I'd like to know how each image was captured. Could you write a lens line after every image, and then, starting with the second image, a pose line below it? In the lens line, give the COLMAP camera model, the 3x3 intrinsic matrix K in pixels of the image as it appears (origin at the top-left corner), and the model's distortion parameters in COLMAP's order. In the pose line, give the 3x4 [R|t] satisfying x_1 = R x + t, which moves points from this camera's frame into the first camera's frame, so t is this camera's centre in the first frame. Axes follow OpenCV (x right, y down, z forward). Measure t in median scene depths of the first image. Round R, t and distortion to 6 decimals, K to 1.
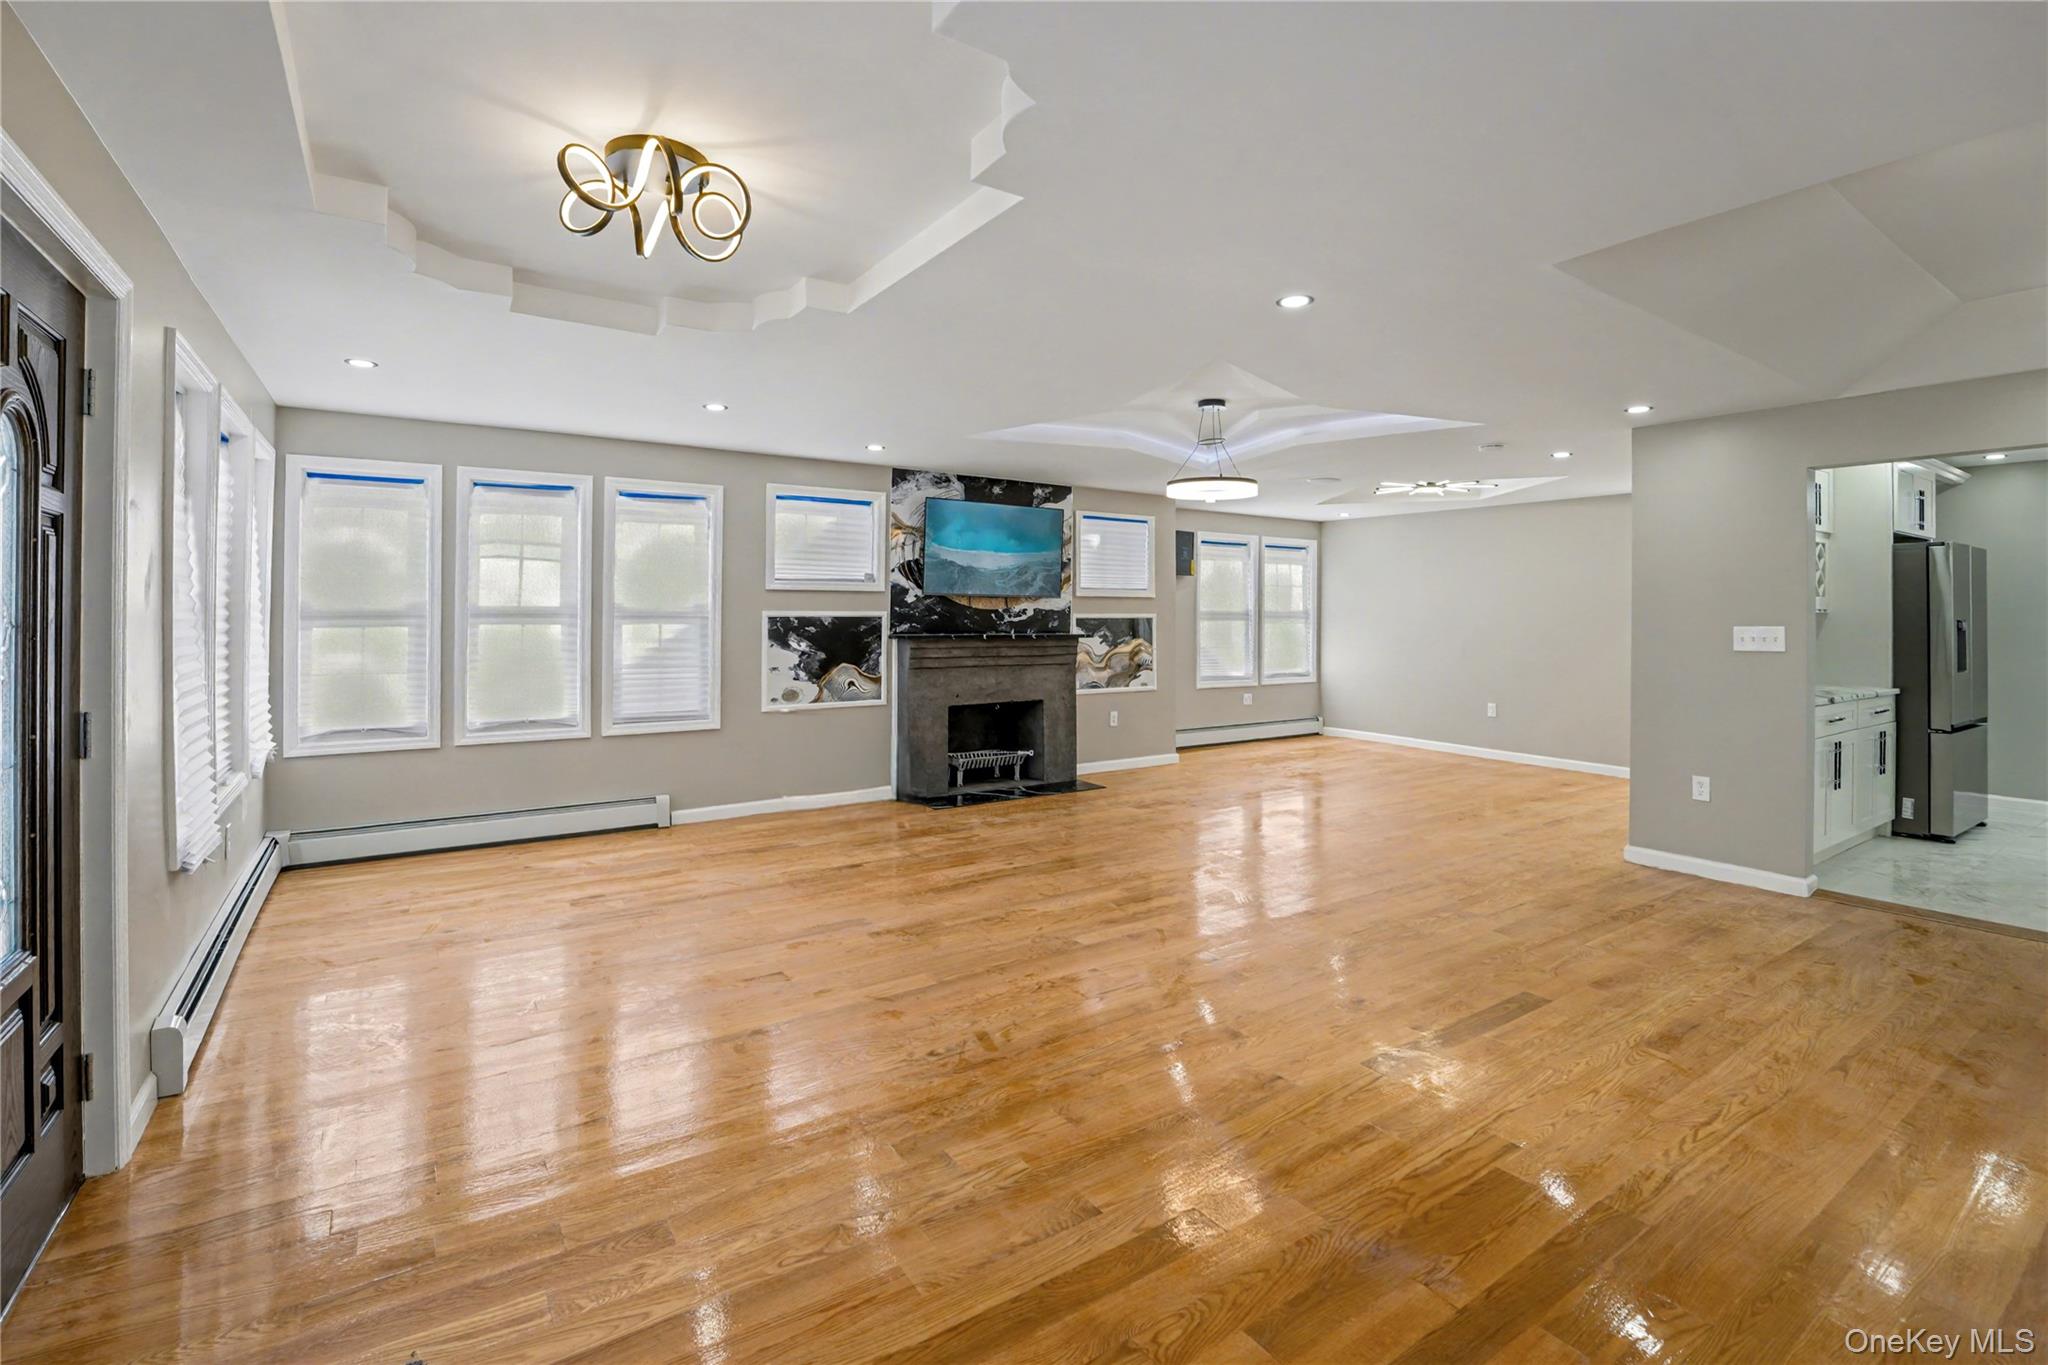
lens RADIAL K [[913.5, 0, 1026.9], [0, 913.5, 614.3], [0, 0, 1]] dist [-0.001372, -0.000080]
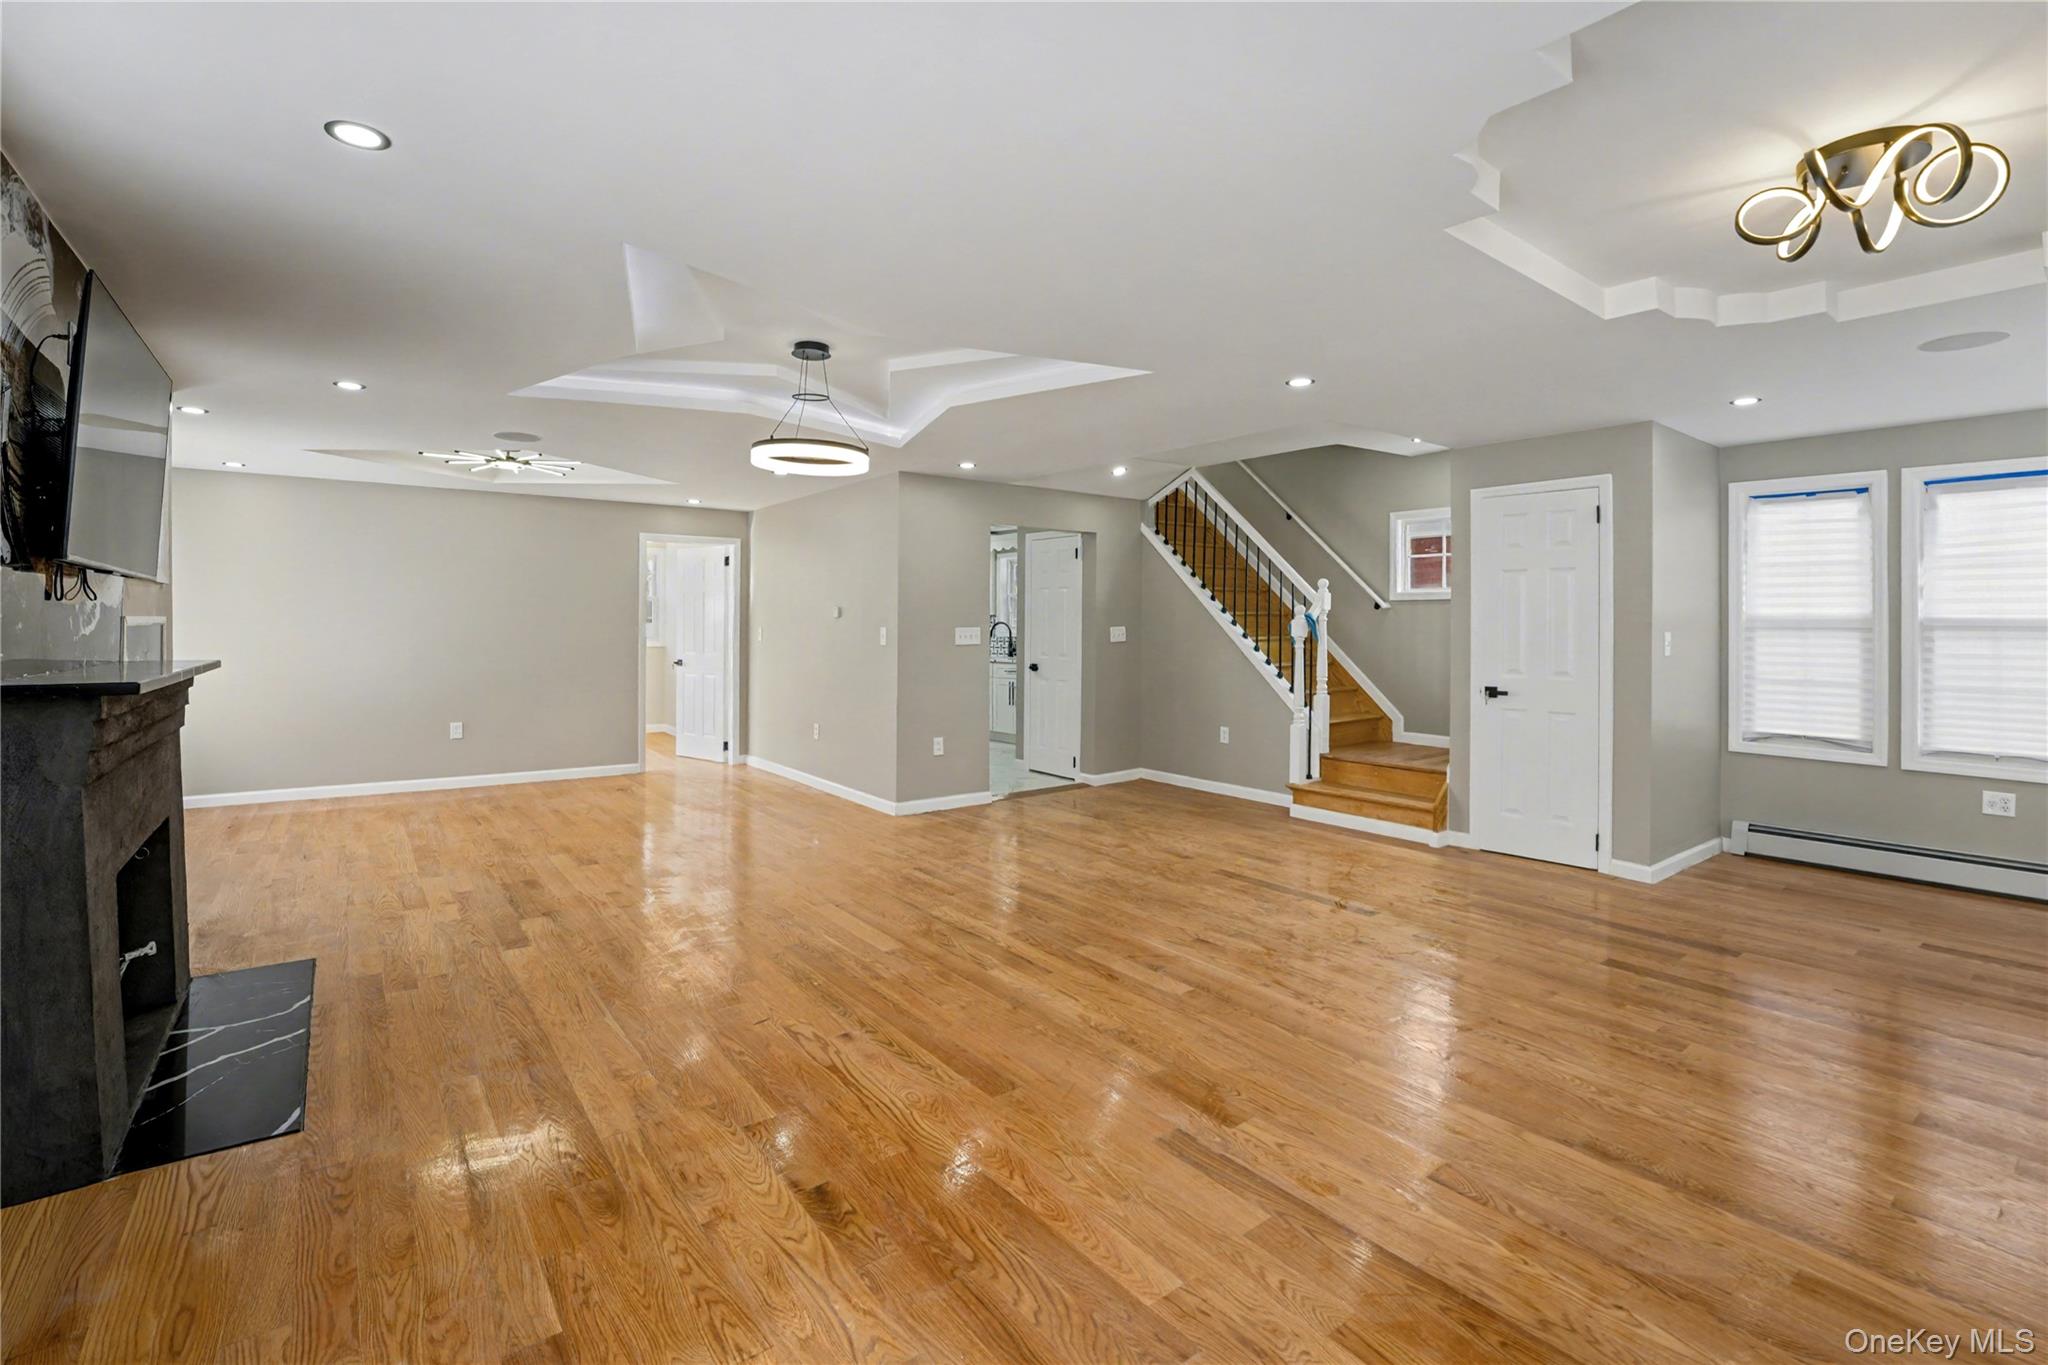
lens RADIAL K [[913.5, 0, 1026.9], [0, 913.5, 614.3], [0, 0, 1]] dist [-0.001372, -0.000080]
pose [[-0.055274, 0.000940, 0.998471, -0.729778], [-0.005354, 0.999985, -0.001238, -0.007934], [-0.998457, -0.005415, -0.055268, 1.063741]]
